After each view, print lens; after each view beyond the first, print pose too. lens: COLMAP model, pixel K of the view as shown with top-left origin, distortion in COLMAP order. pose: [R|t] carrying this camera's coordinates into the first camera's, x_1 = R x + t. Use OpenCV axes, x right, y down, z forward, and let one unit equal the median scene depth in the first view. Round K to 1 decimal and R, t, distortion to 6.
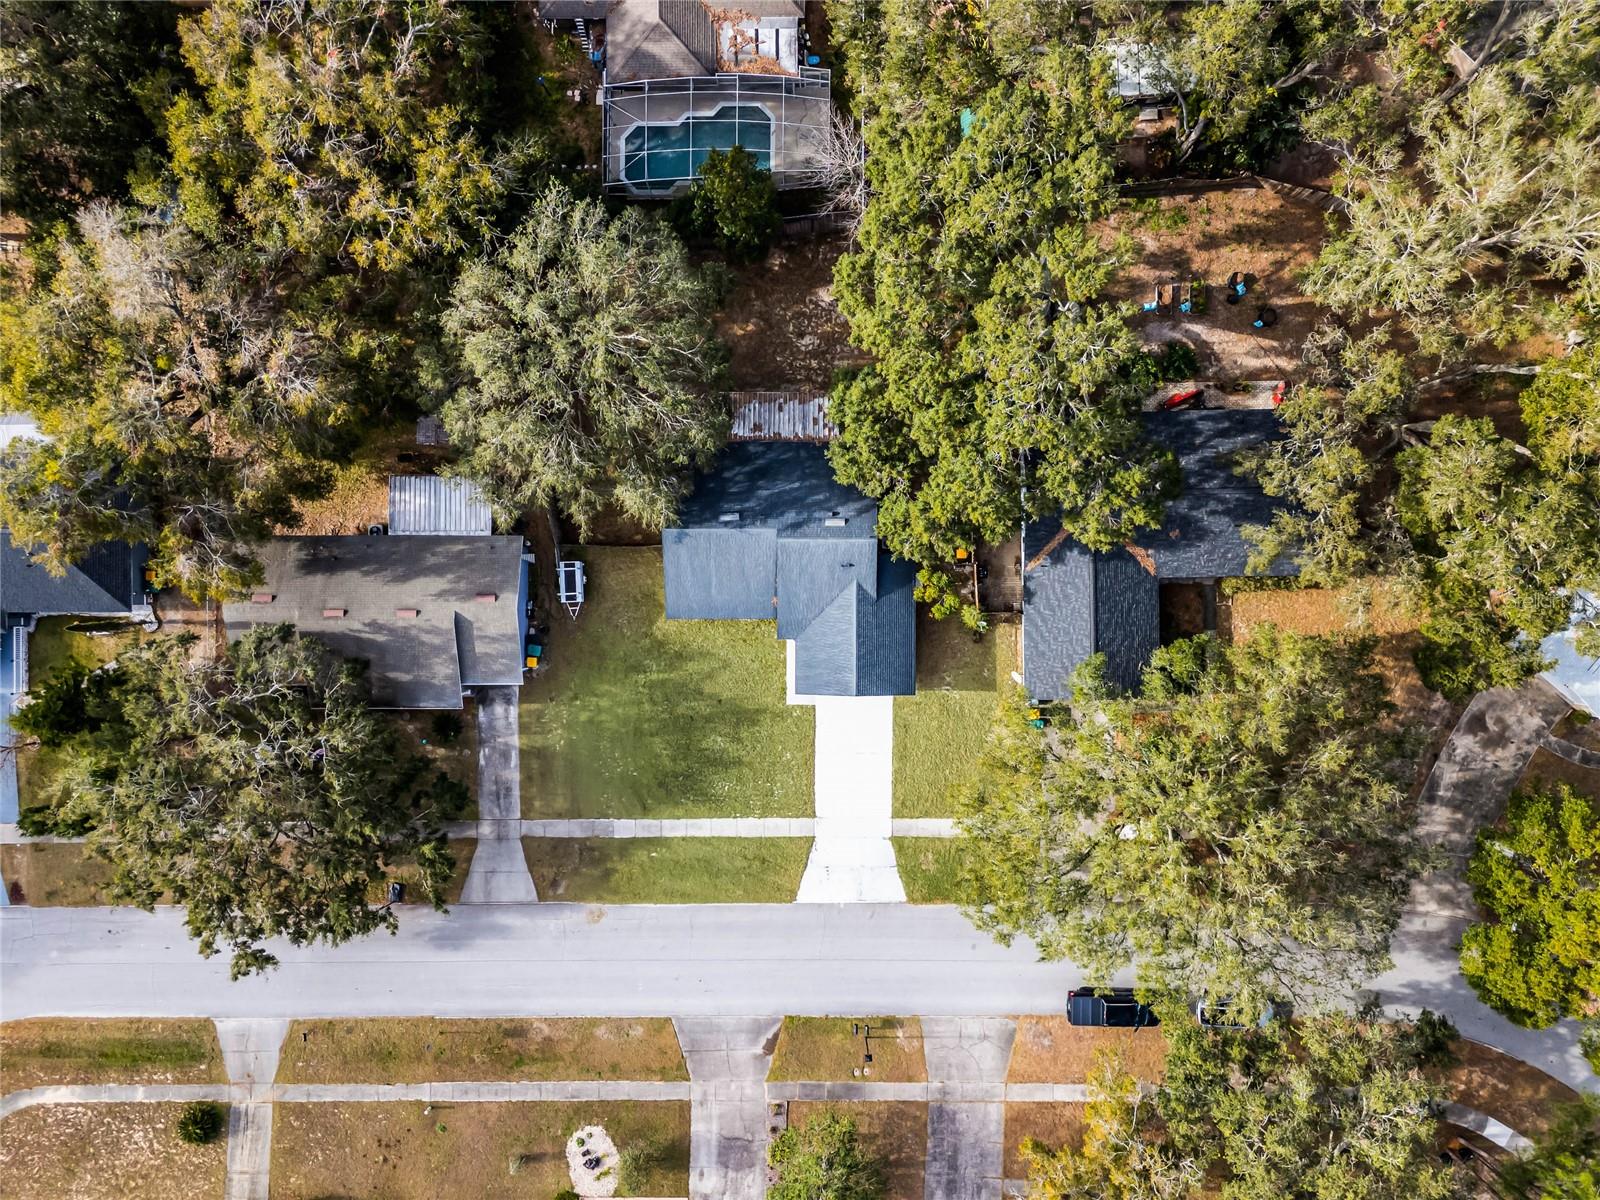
lens RADIAL K [[1200.3, 0, 800.0], [0, 1200.3, 600.0], [0, 0, 1]] dist [0.031803, -0.008713]
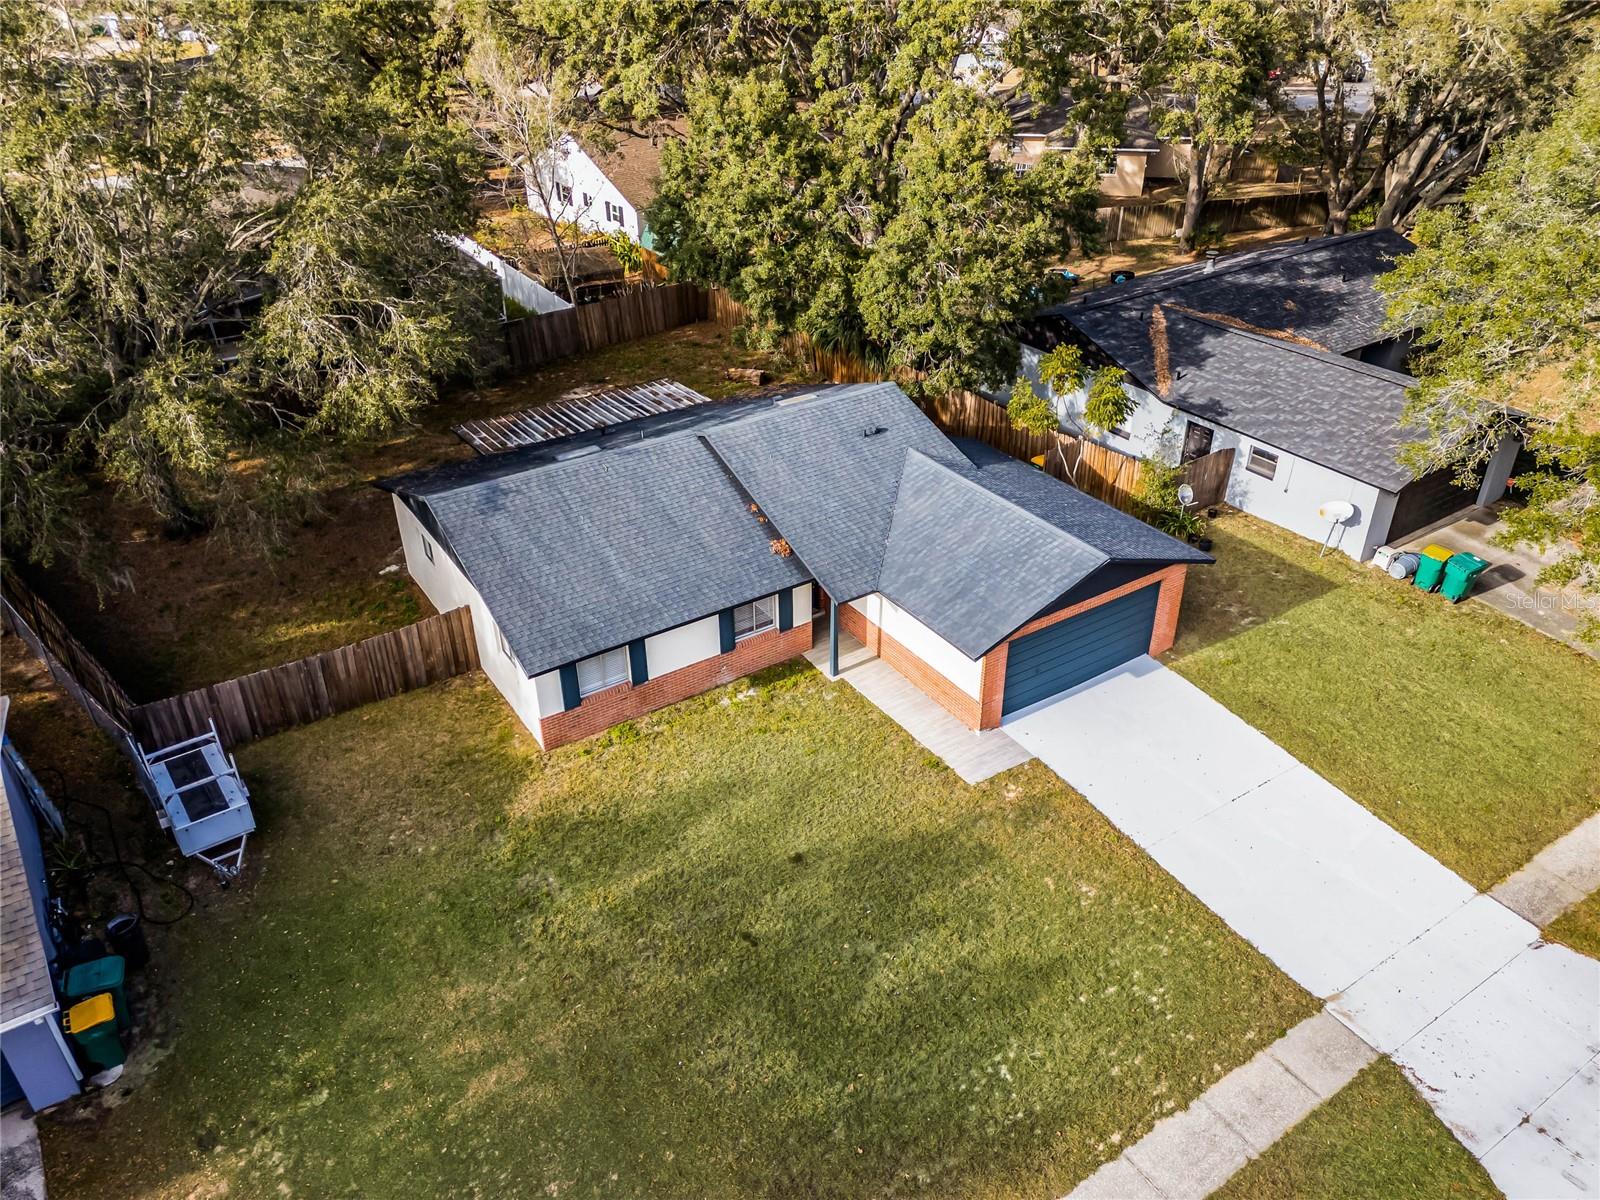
lens RADIAL K [[1200.3, 0, 800.0], [0, 1200.3, 600.0], [0, 0, 1]] dist [0.031803, -0.008713]
pose [[0.834053, -0.270554, 0.480787, -0.193438], [0.551677, 0.413528, -0.724326, 0.274987], [-0.002849, 0.869365, 0.494163, 0.779735]]
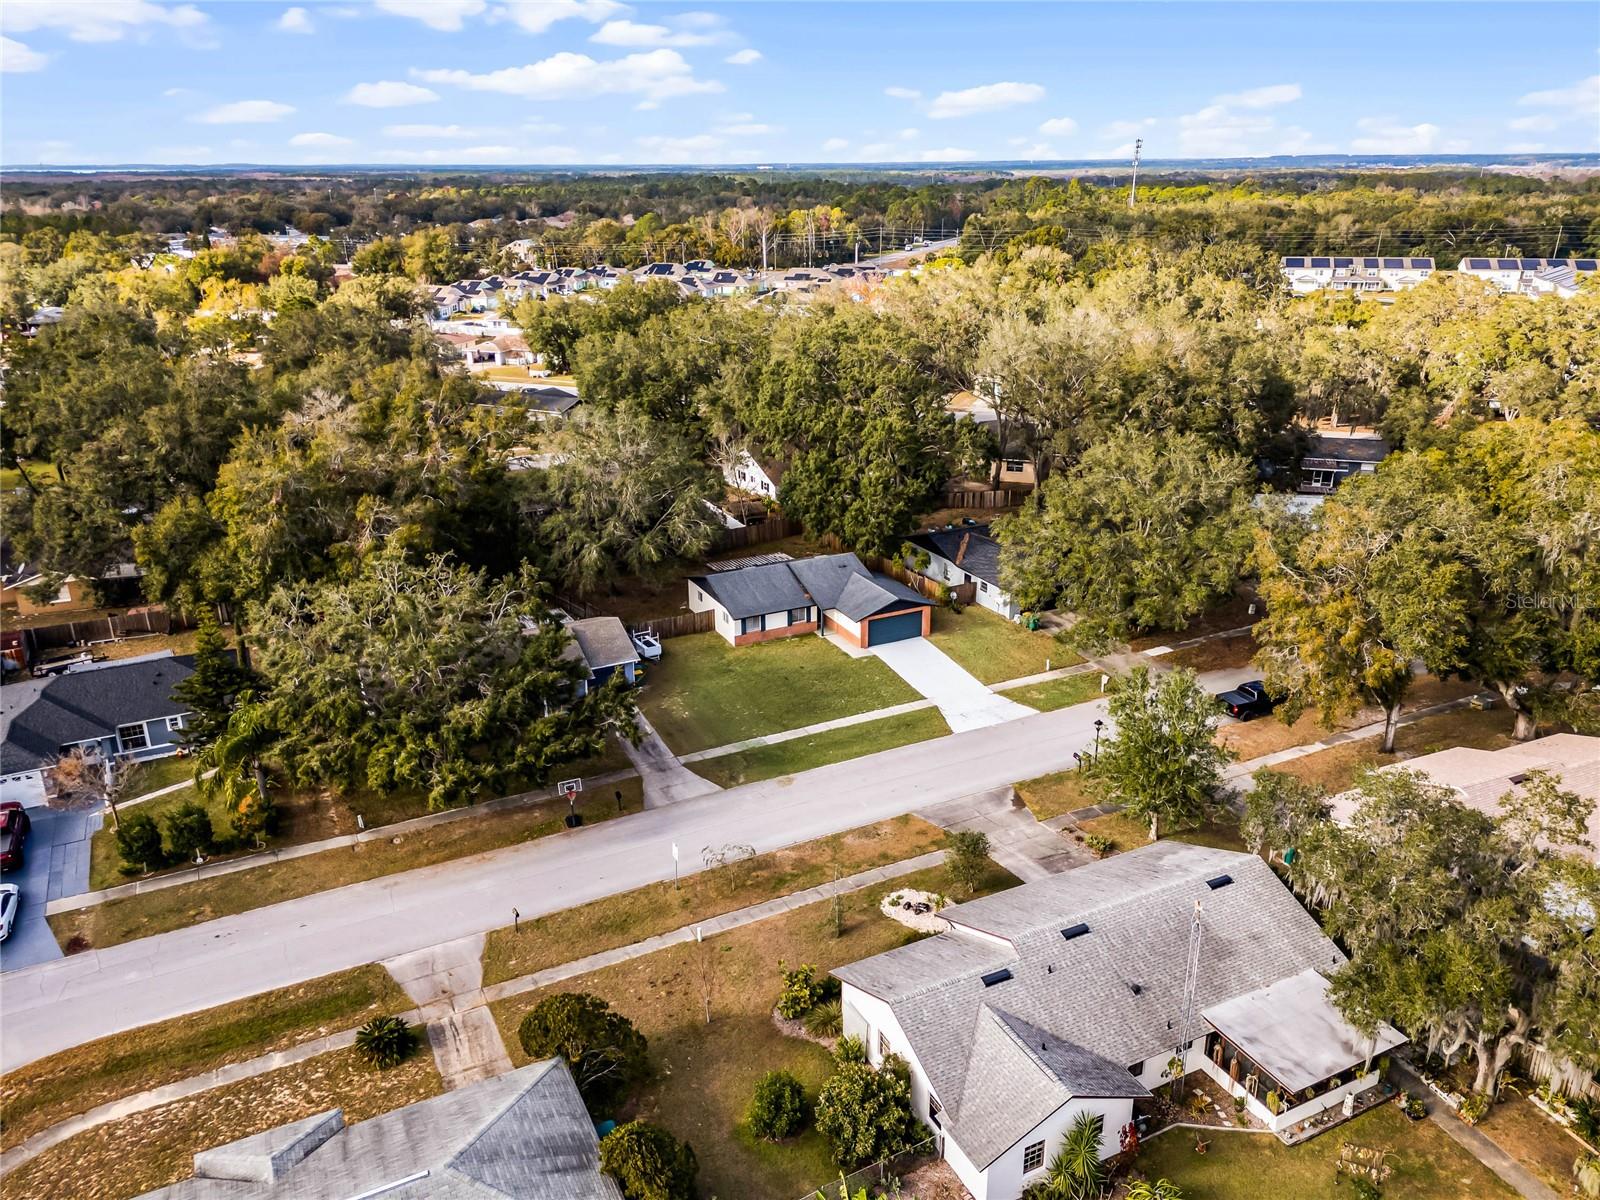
lens RADIAL K [[1200.3, 0, 800.0], [0, 1200.3, 600.0], [0, 0, 1]] dist [0.031803, -0.008713]
pose [[0.893688, -0.133000, 0.428524, -0.545554], [0.448522, 0.290866, -0.845119, 1.022278], [-0.012242, 0.947475, 0.319597, 0.563046]]
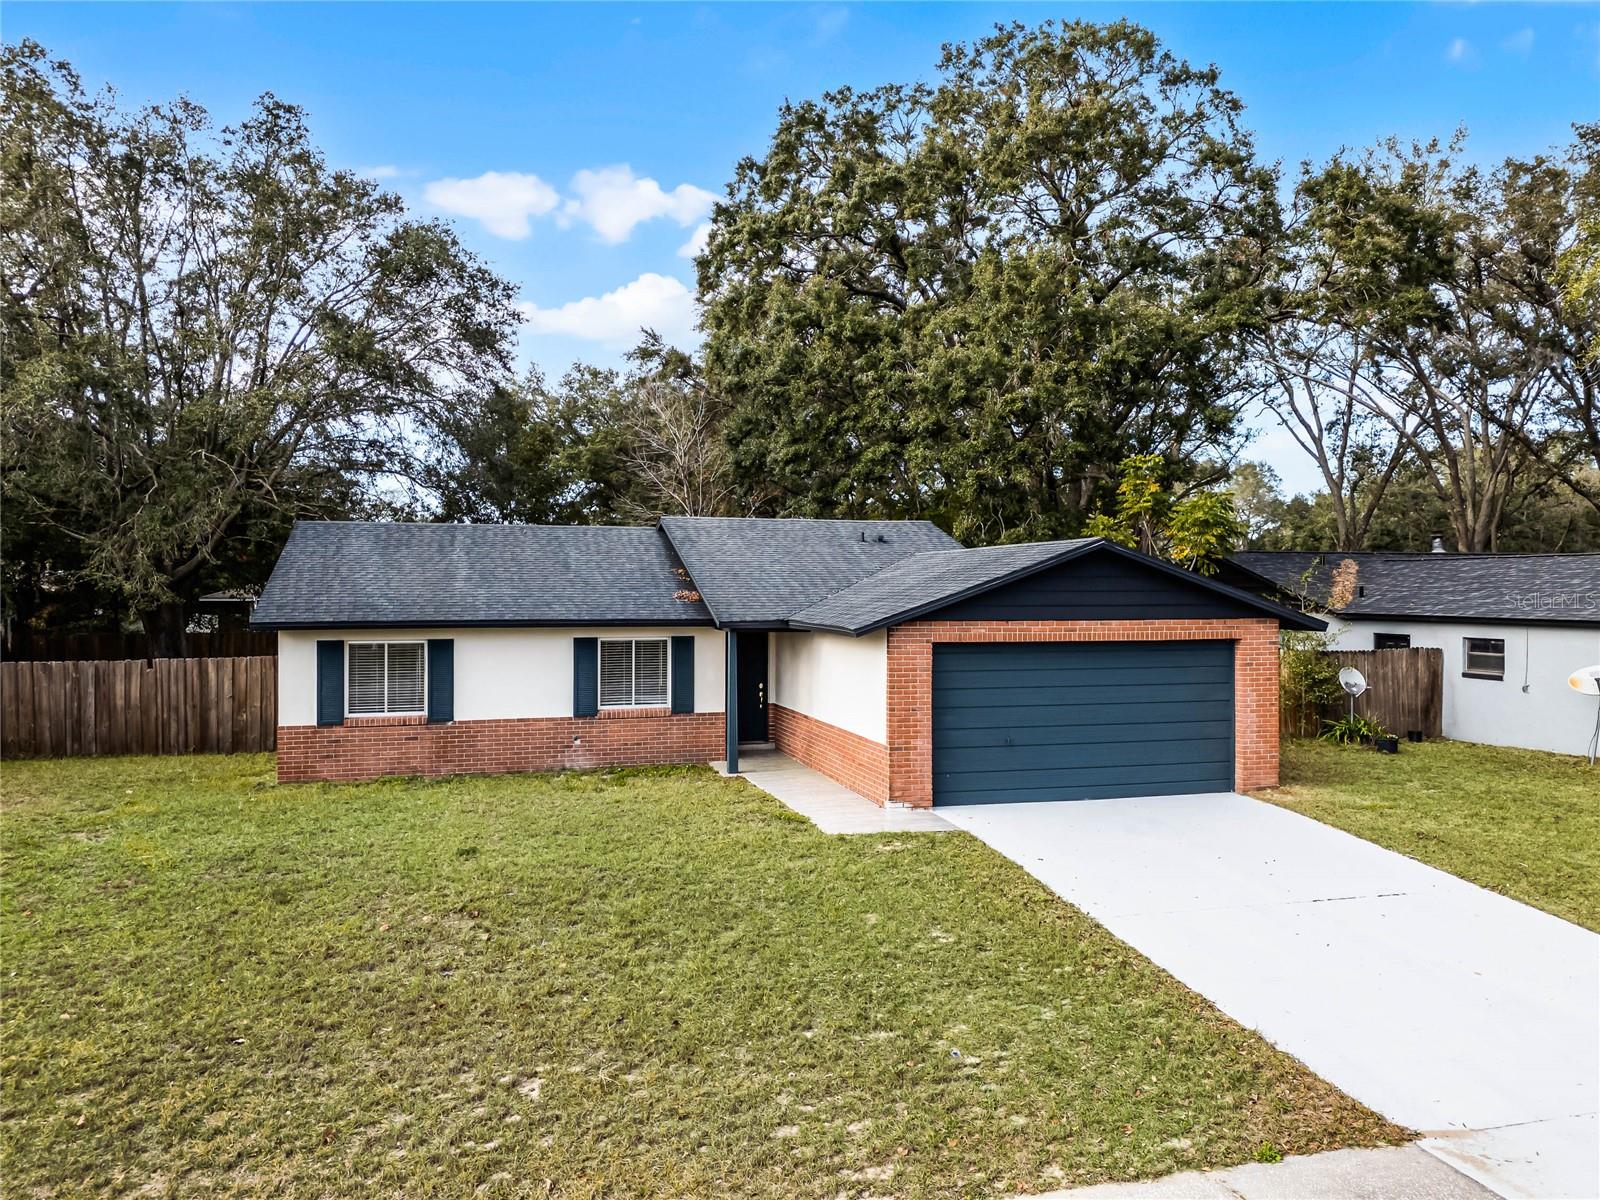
lens RADIAL K [[1200.3, 0, 800.0], [0, 1200.3, 600.0], [0, 0, 1]] dist [0.031803, -0.008713]
pose [[0.959558, 0.026109, 0.280298, -0.069589], [0.280514, -0.004922, -0.959837, 0.266692], [-0.023681, 0.999647, -0.012047, 0.950390]]
